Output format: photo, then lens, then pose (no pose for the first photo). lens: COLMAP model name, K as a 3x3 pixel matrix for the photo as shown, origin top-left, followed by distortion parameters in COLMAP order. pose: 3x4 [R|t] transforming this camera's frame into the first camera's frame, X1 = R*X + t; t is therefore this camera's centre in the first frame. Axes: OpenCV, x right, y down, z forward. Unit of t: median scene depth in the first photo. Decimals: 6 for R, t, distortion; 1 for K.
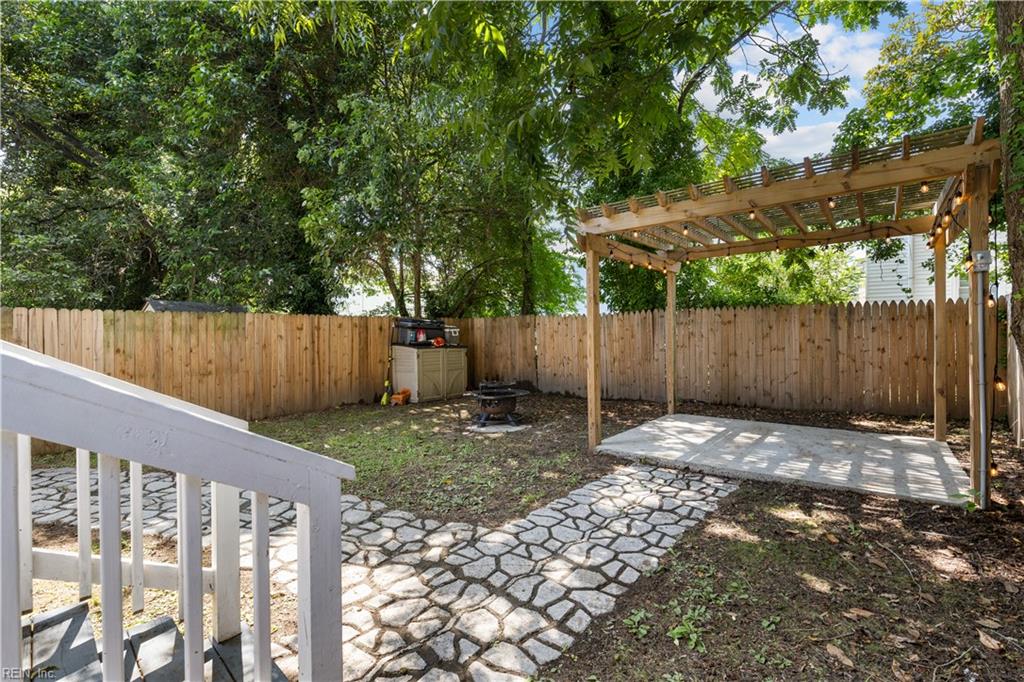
lens RADIAL K [[464.3, 0, 512.0], [0, 464.3, 341.0], [0, 0, 1]] dist [0.000457, 0.000020]
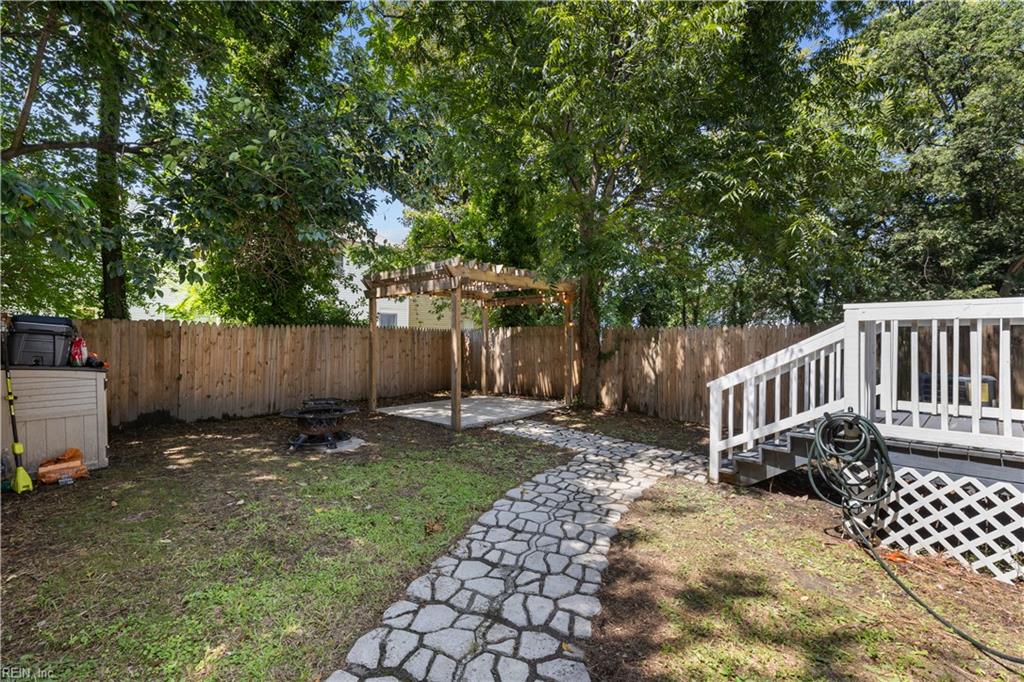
lens RADIAL K [[445.3, 0, 510.6], [0, 445.3, 349.8], [0, 0, 1]] dist [0.001803, 0.000157]
pose [[0.055969, -0.007266, 0.998406, -1.698984], [0.014667, 0.999872, 0.006455, -0.020054], [-0.998325, 0.014282, 0.056068, 1.085991]]
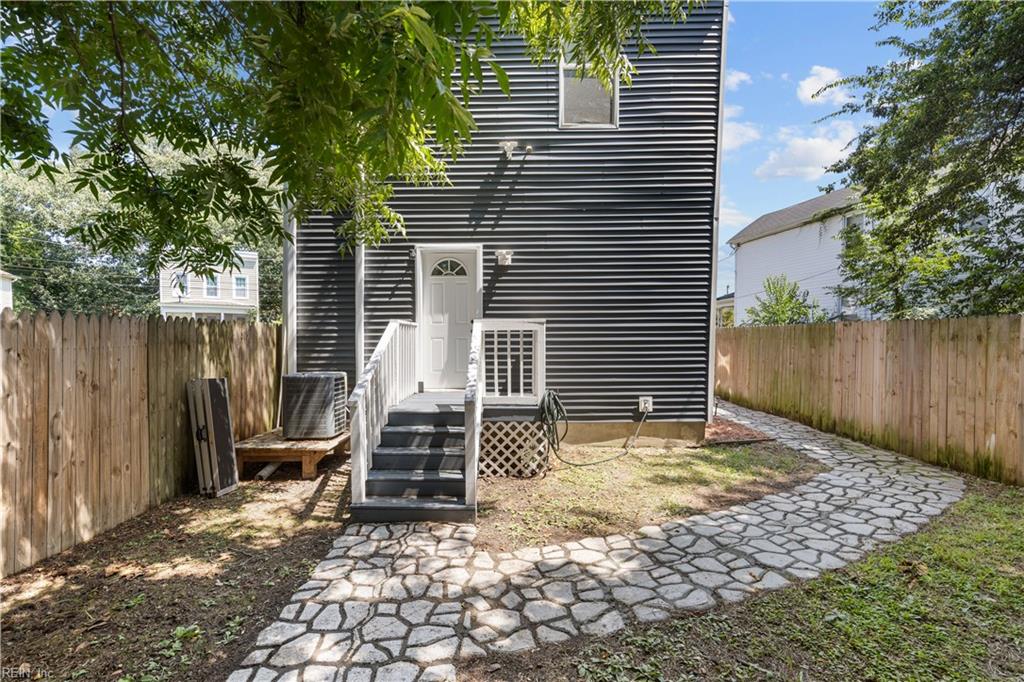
lens RADIAL K [[445.3, 0, 510.6], [0, 445.3, 349.8], [0, 0, 1]] dist [0.001803, 0.000157]
pose [[-0.727231, 0.035092, -0.685496, 0.310027], [0.001877, 0.998790, 0.049139, -0.071759], [0.686391, 0.034449, -0.726417, 1.381743]]
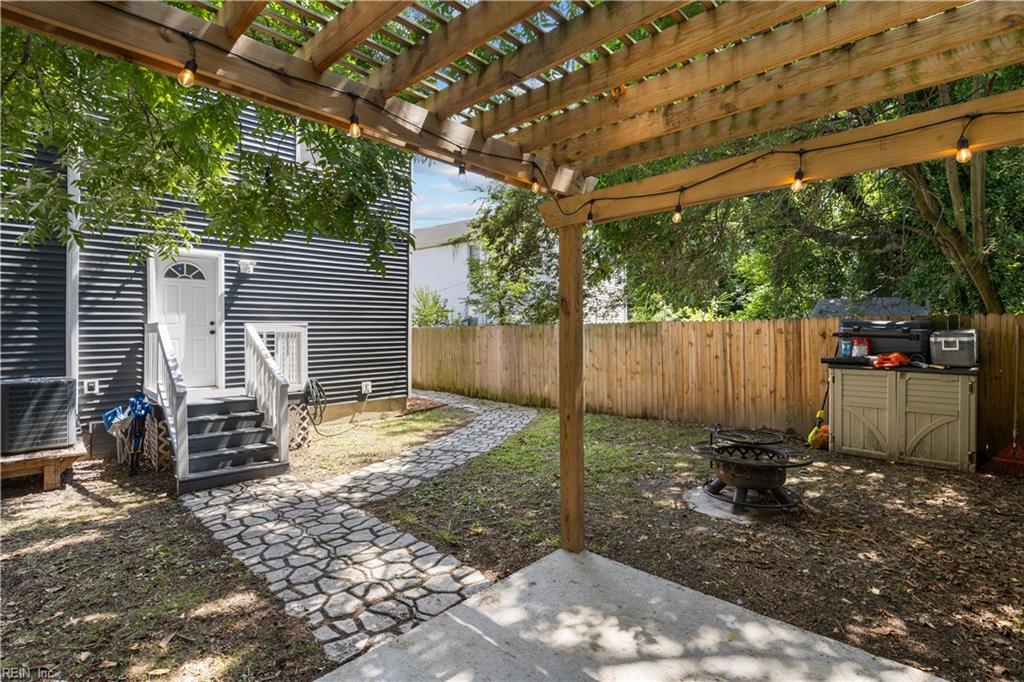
lens RADIAL K [[481.5, 0, 507.2], [0, 481.5, 331.3], [0, 0, 1]] dist [0.000149, 0.000013]
pose [[-0.074099, 0.010024, -0.997201, 1.155465], [-0.005509, 0.999930, 0.010461, -0.090668], [0.997236, 0.006269, -0.074038, 1.387413]]
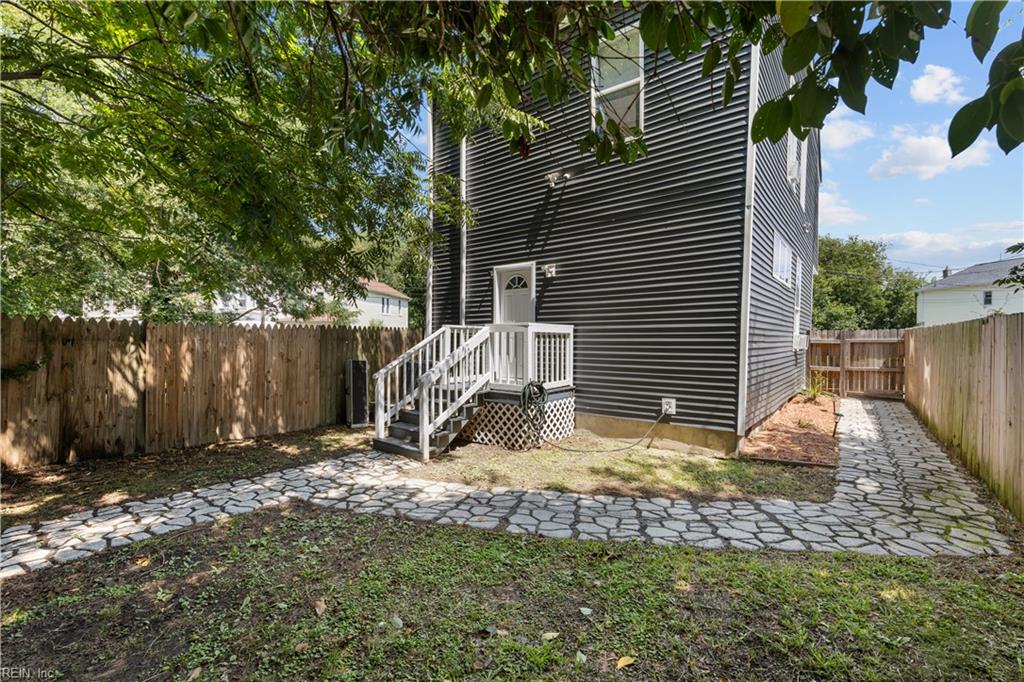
lens RADIAL K [[441.0, 0, 506.5], [0, 441.0, 341.7], [0, 0, 1]] dist [0.003164, 0.000197]
pose [[-0.996042, 0.011494, -0.088135, -0.498761], [0.009325, 0.999644, 0.024989, -0.069747], [0.088391, 0.024069, -0.995795, 2.128026]]
